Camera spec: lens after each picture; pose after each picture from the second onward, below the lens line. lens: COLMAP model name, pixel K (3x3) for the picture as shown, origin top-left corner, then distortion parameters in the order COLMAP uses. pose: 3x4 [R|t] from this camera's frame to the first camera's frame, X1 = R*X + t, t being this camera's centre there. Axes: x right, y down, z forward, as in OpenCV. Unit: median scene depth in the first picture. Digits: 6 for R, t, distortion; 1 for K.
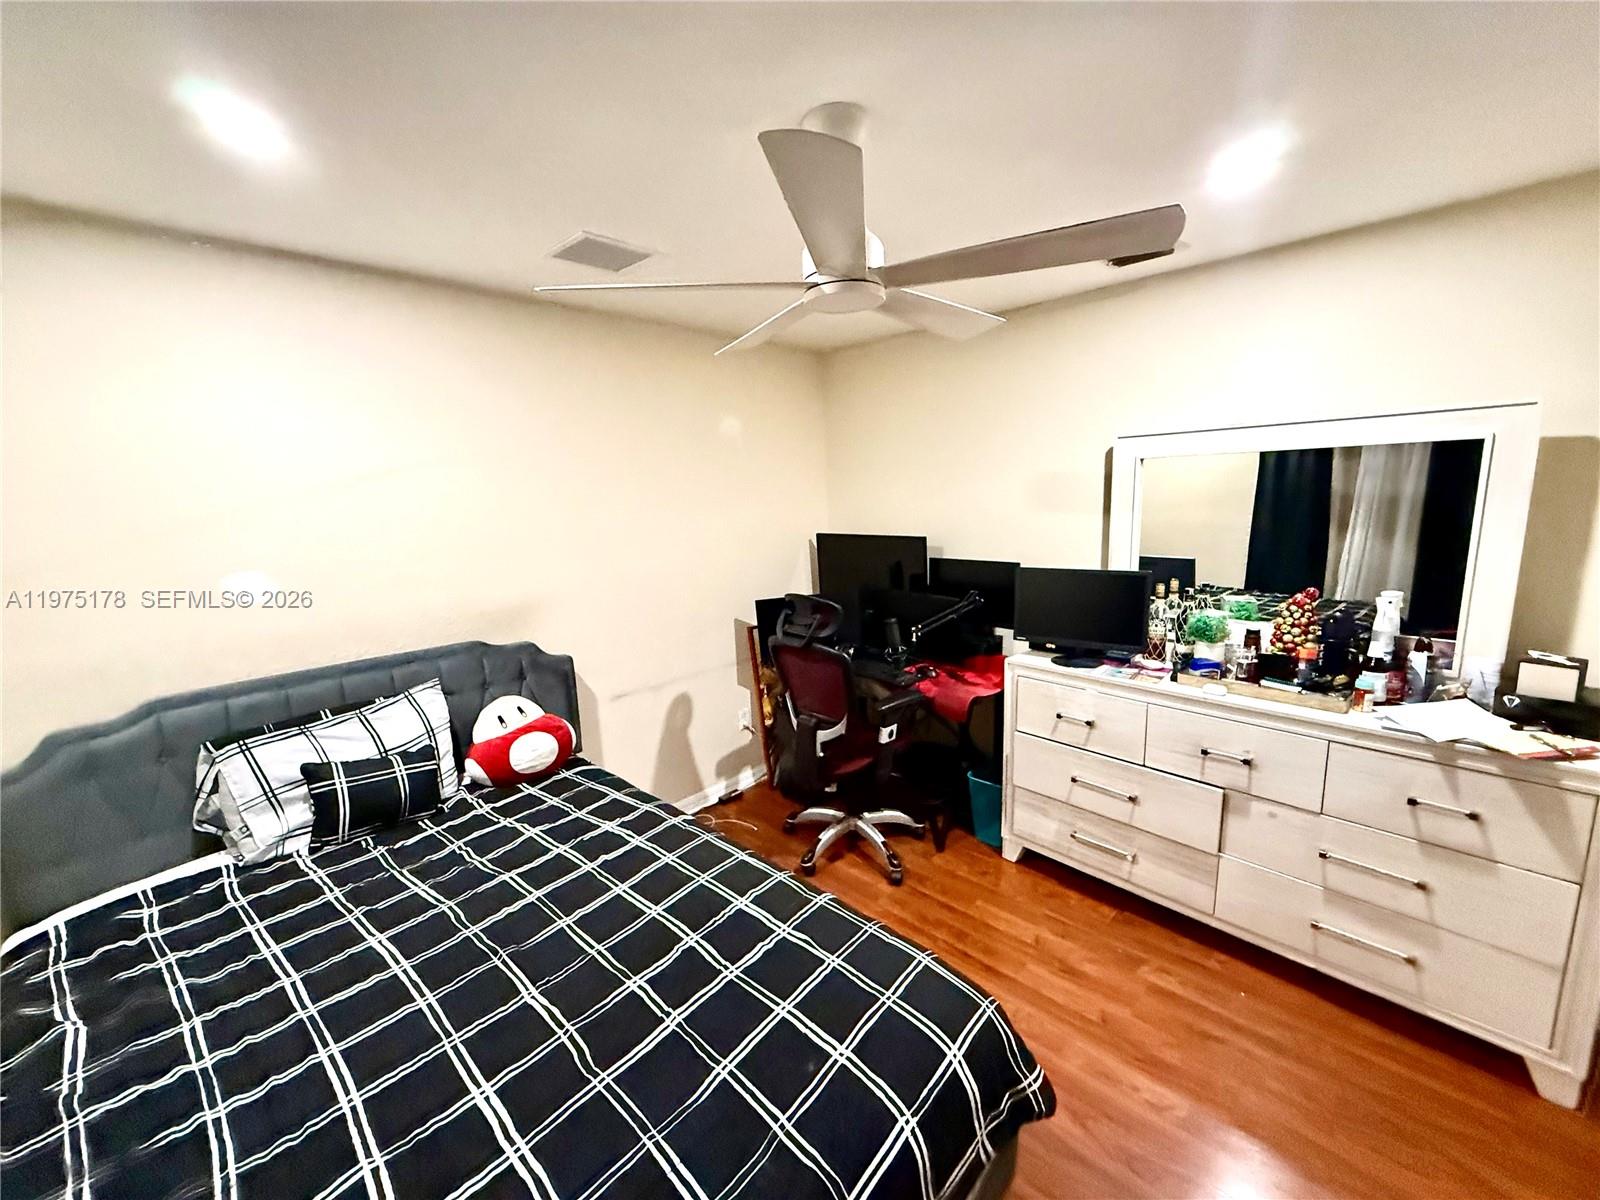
lens RADIAL K [[636.8, 0, 794.6], [0, 636.8, 603.0], [0, 0, 1]] dist [-0.000758, 0.000201]
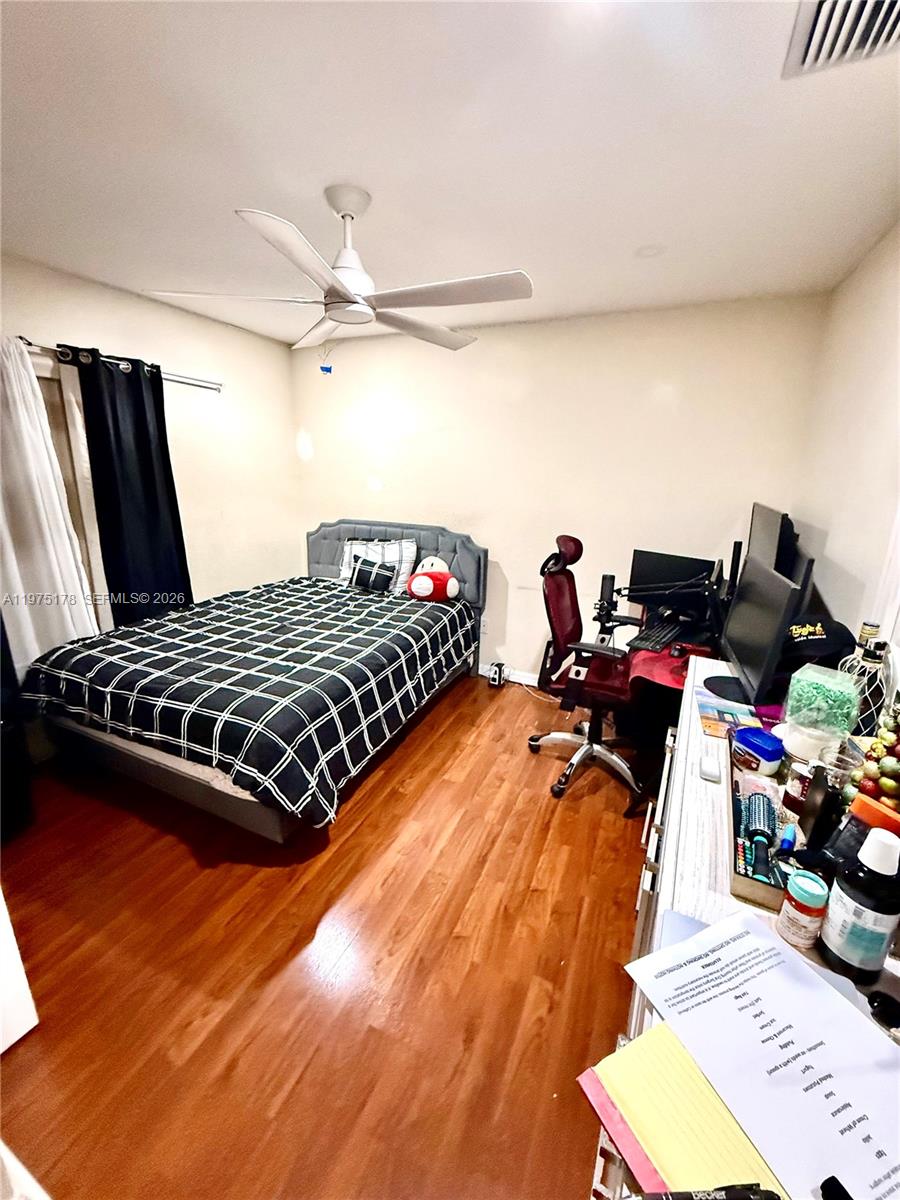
lens RADIAL K [[477.6, 0, 445.7], [0, 477.6, 601.9], [0, 0, 1]] dist [-0.000758, 0.000201]
pose [[0.333514, 0.299474, -0.893915, 1.065053], [-0.191763, 0.949931, 0.246694, -0.101228], [0.923036, 0.089144, 0.374243, 0.630112]]
